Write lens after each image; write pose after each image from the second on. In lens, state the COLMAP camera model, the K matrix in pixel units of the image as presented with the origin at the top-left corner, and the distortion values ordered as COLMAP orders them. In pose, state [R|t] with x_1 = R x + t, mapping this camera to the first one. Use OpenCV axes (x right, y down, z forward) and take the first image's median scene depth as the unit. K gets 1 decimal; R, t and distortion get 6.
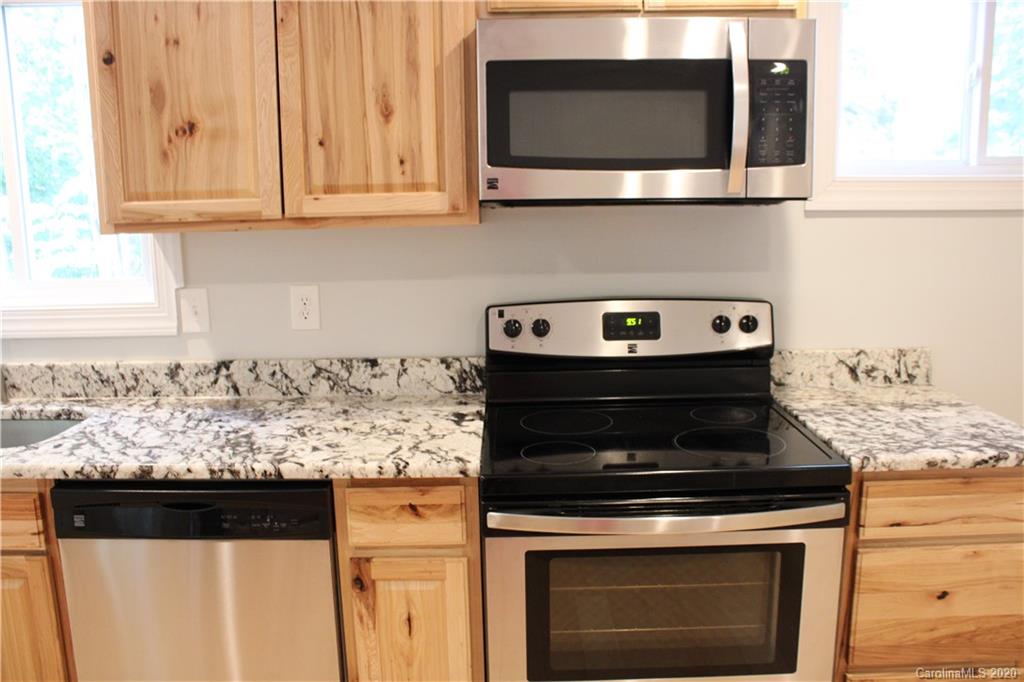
lens RADIAL K [[846.1, 0, 512.0], [0, 846.1, 341.0], [0, 0, 1]] dist [-0.164634, 0.137470]
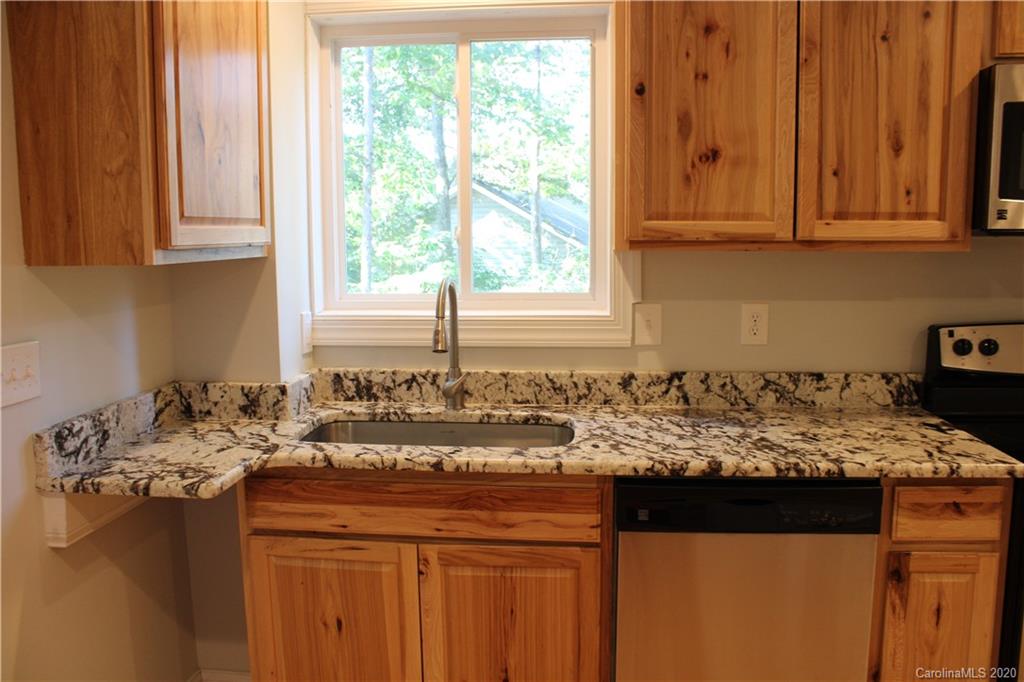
lens RADIAL K [[846.1, 0, 512.0], [0, 846.1, 341.0], [0, 0, 1]] dist [-0.164634, 0.137470]
pose [[0.995333, 0.020967, -0.094197, -0.539750], [-0.024116, 0.999183, -0.032419, 0.028311], [0.093440, 0.034539, 0.995026, -0.110437]]
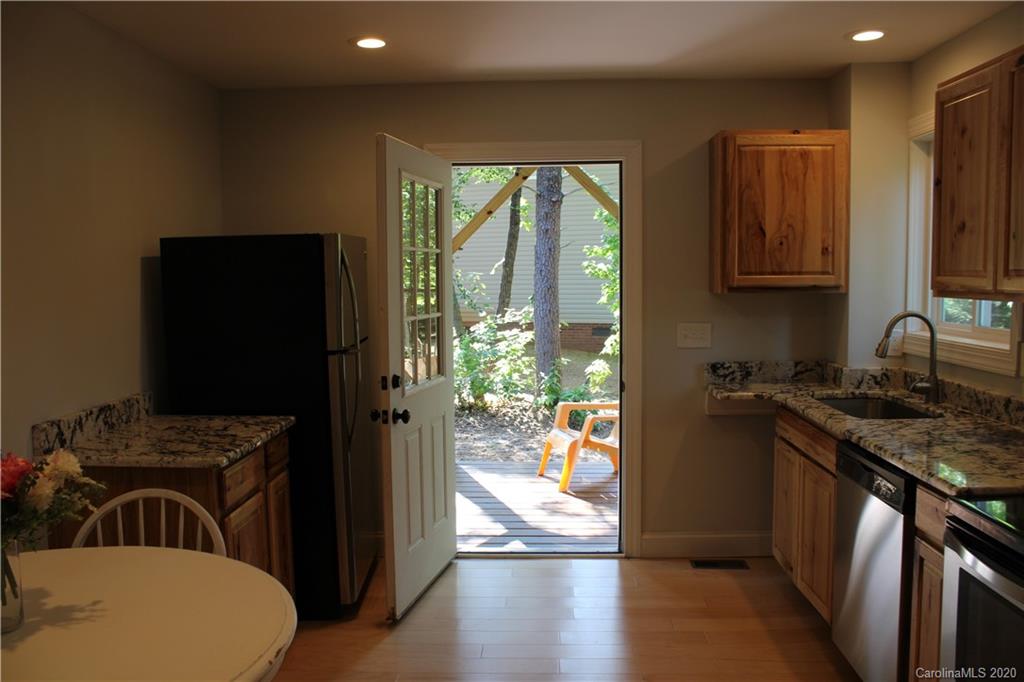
lens RADIAL K [[846.1, 0, 512.0], [0, 846.1, 341.0], [0, 0, 1]] dist [-0.164634, 0.137470]
pose [[-0.029332, 0.098204, -0.994734, 1.042956], [-0.147478, 0.983846, 0.101478, -0.089635], [0.988630, 0.149678, -0.014375, 0.269598]]
